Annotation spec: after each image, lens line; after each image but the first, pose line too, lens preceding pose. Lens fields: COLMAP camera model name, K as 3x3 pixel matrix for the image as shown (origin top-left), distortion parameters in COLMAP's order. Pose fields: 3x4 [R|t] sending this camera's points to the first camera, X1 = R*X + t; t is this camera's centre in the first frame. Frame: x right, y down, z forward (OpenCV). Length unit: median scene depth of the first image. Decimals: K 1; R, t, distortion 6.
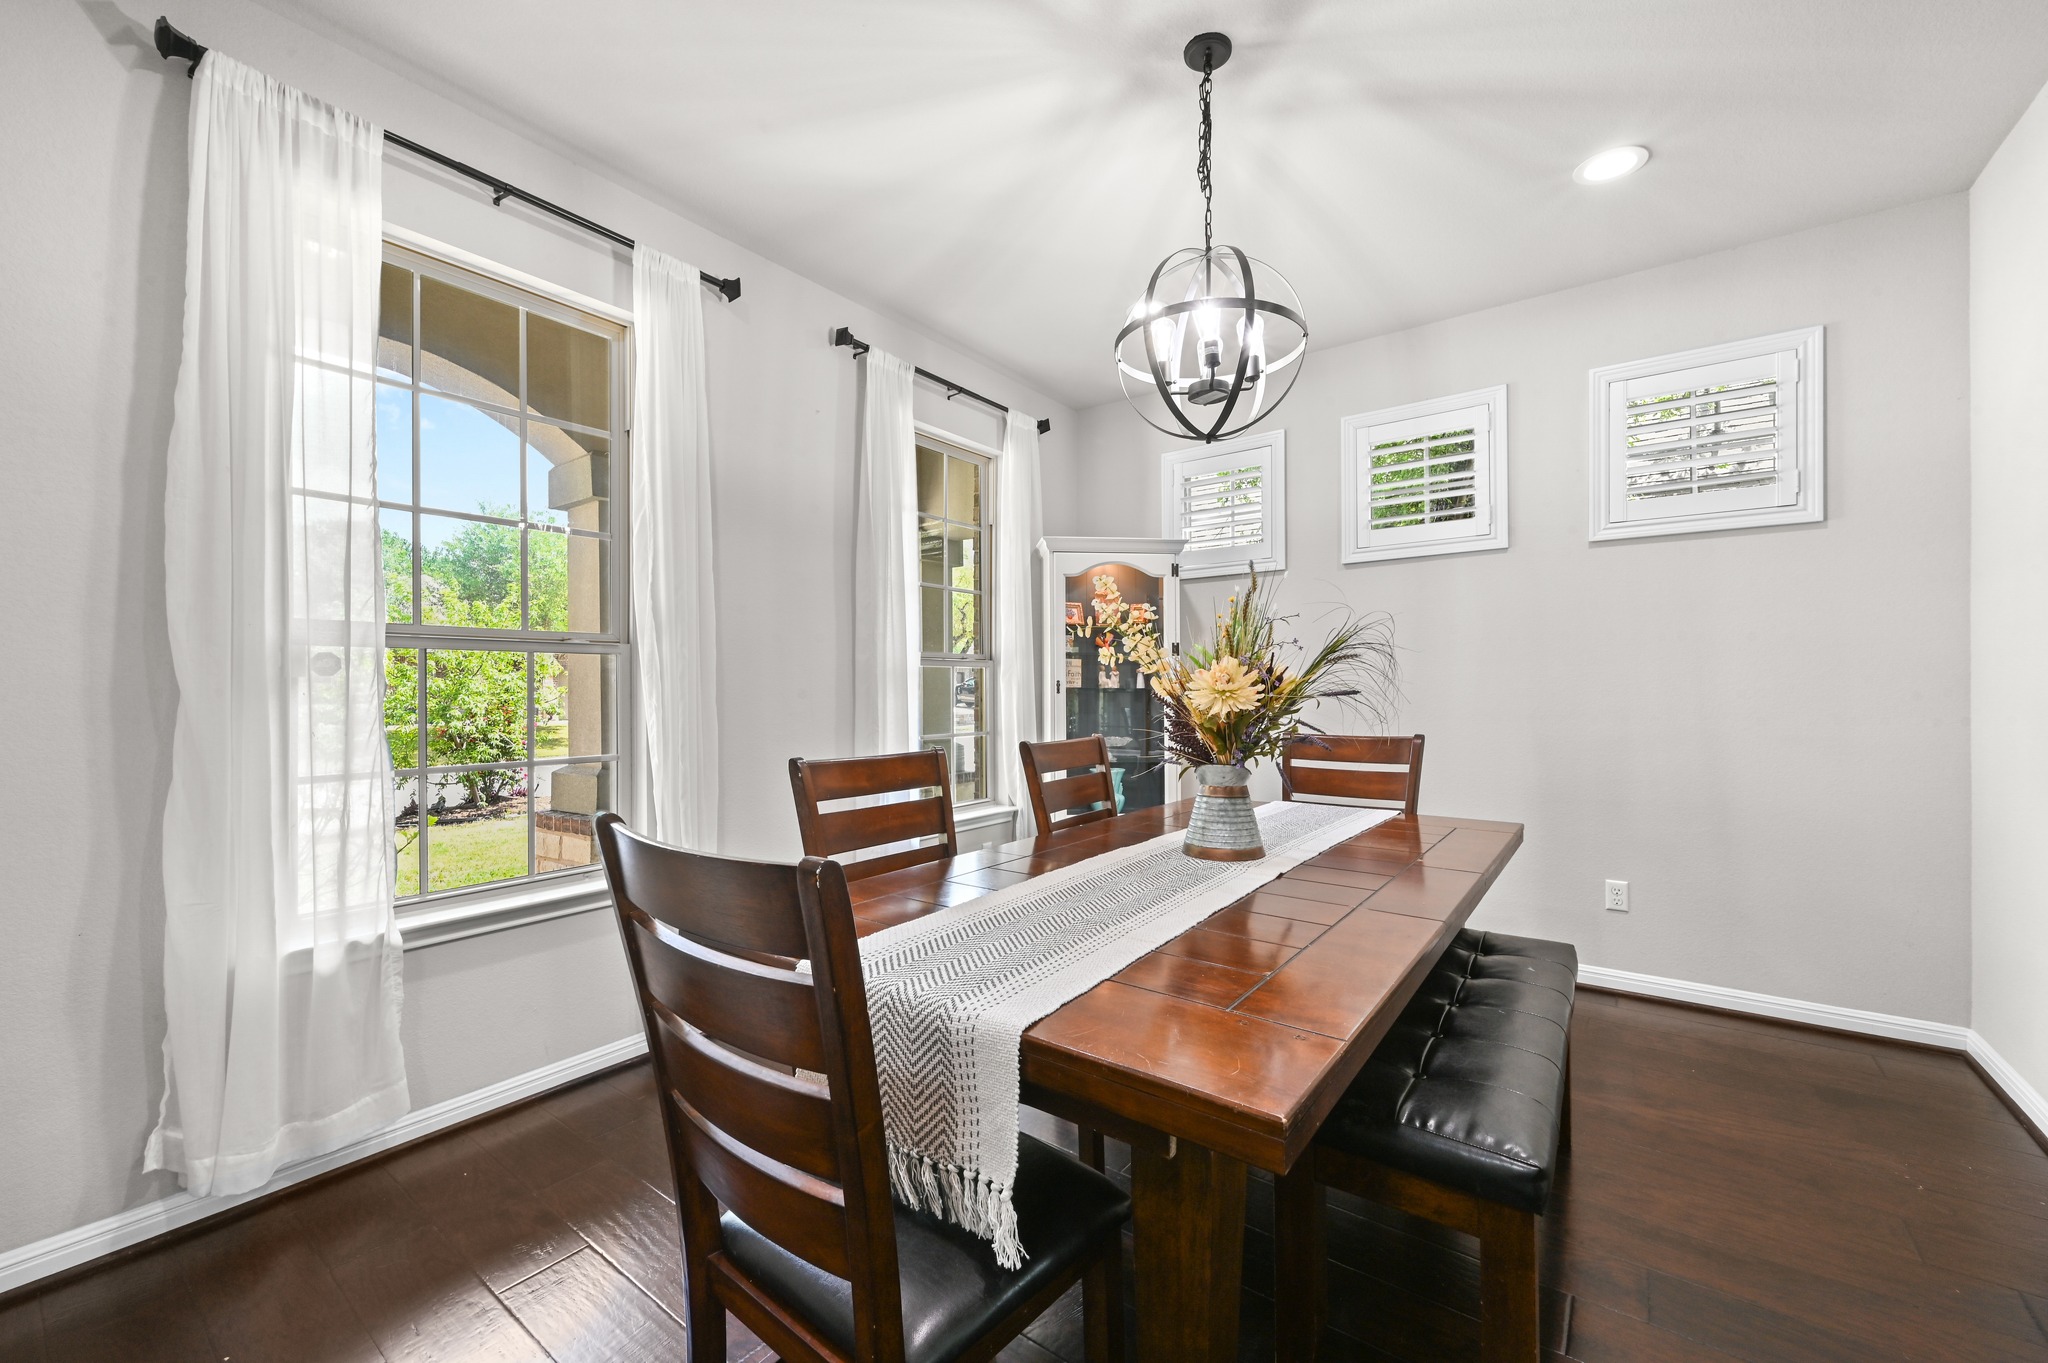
lens RADIAL K [[817.6, 0, 1025.6], [0, 817.6, 693.7], [0, 0, 1]] dist [0.000942, -0.000188]
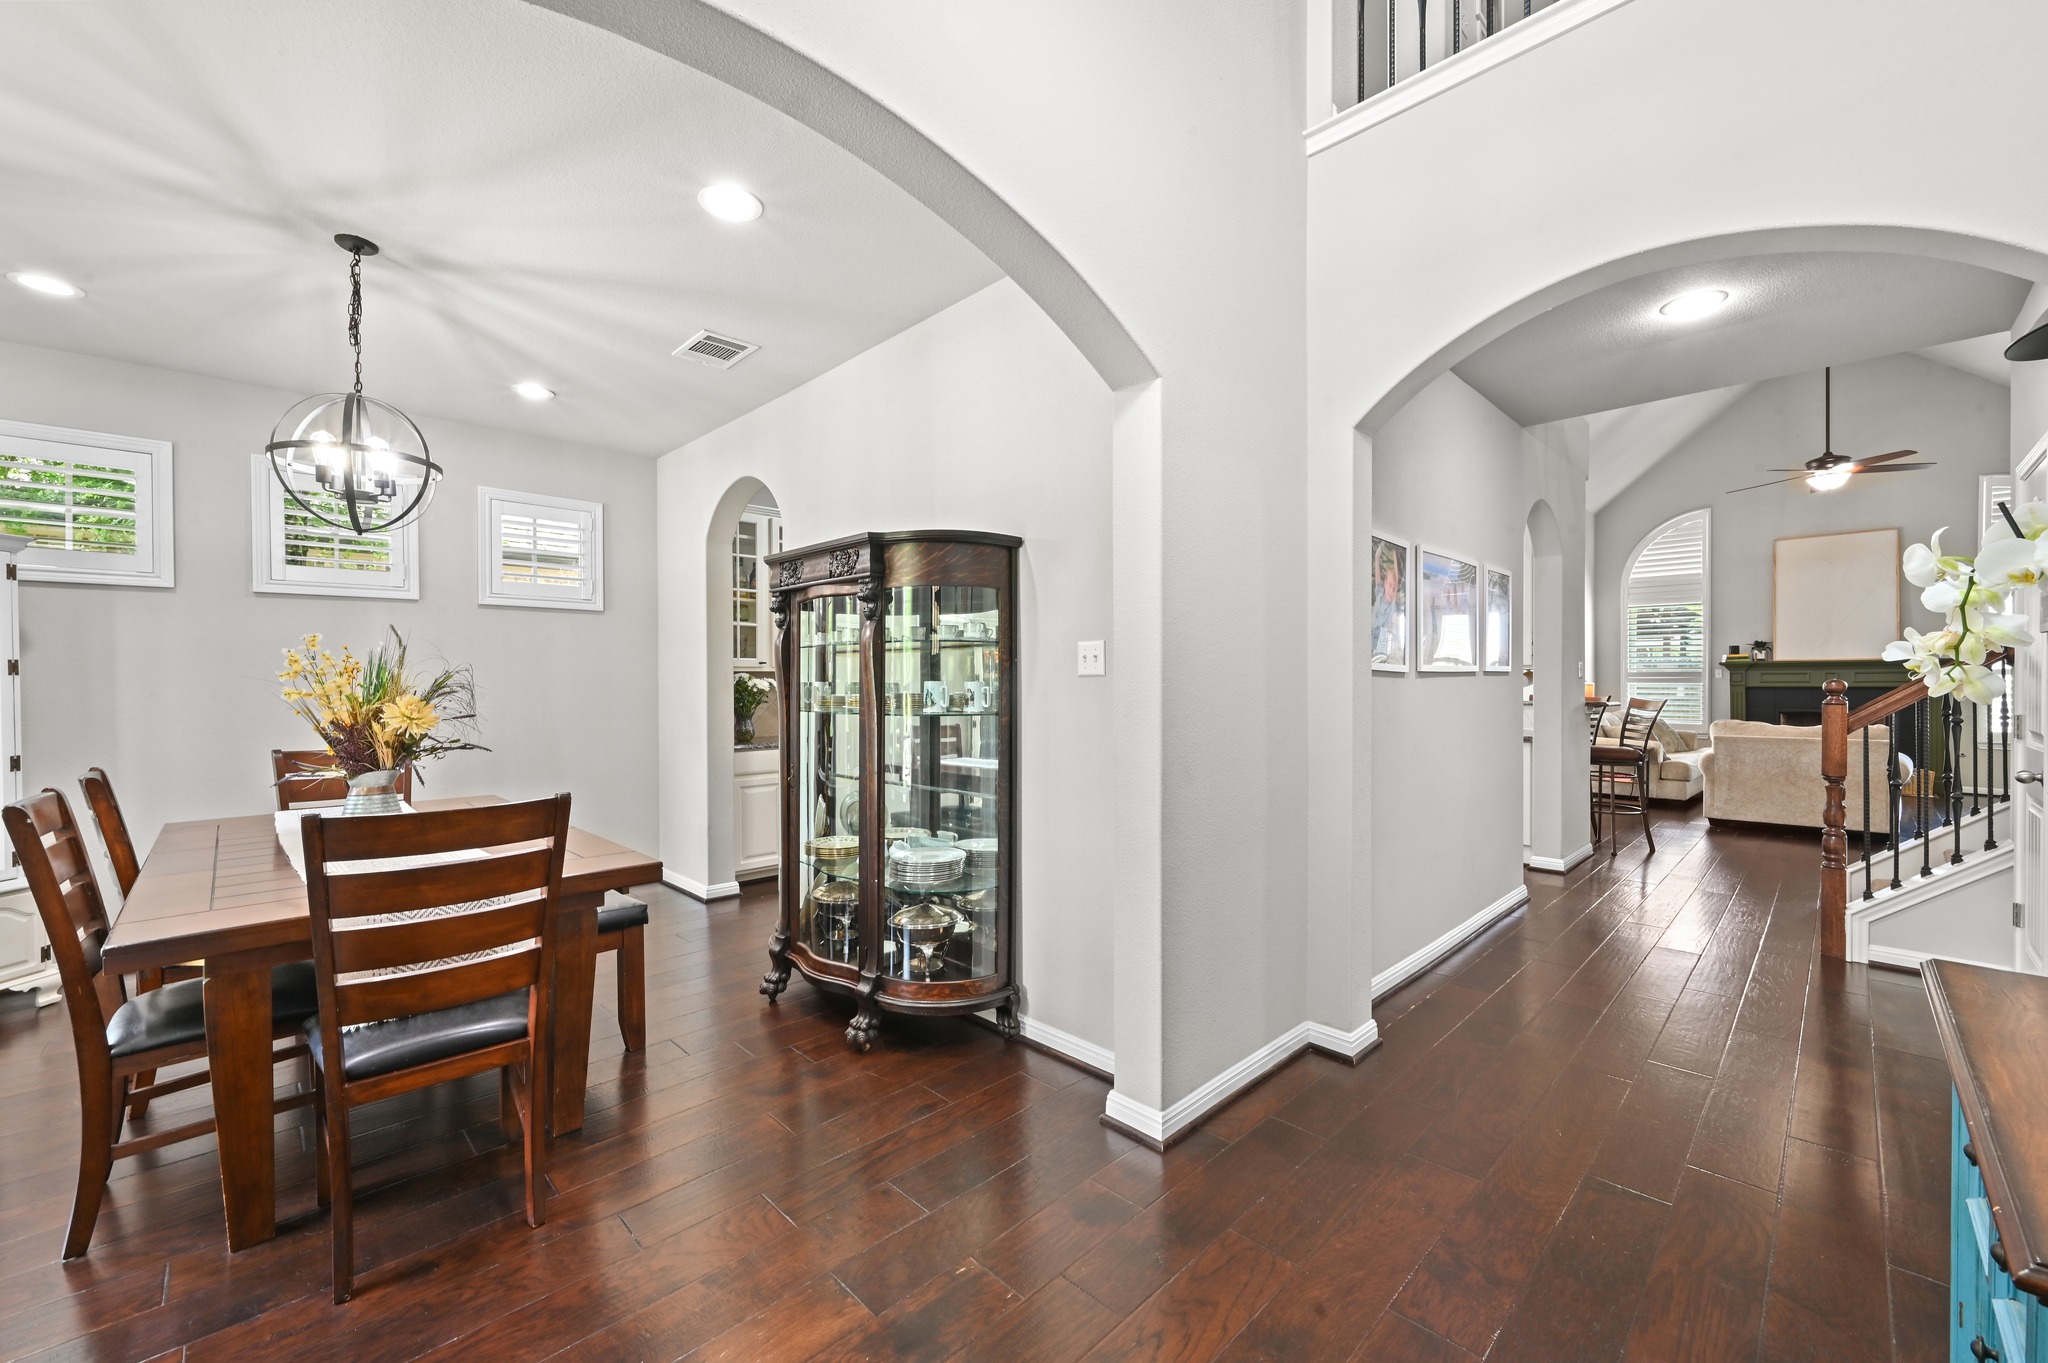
lens RADIAL K [[817.6, 0, 1031.9], [0, 817.6, 688.2], [0, 0, 1]] dist [0.000942, -0.000188]
pose [[0.156258, 0.002996, 0.987712, -0.841491], [0.009832, 0.999941, -0.004589, -0.031096], [-0.987667, 0.010428, 0.156220, -0.273960]]
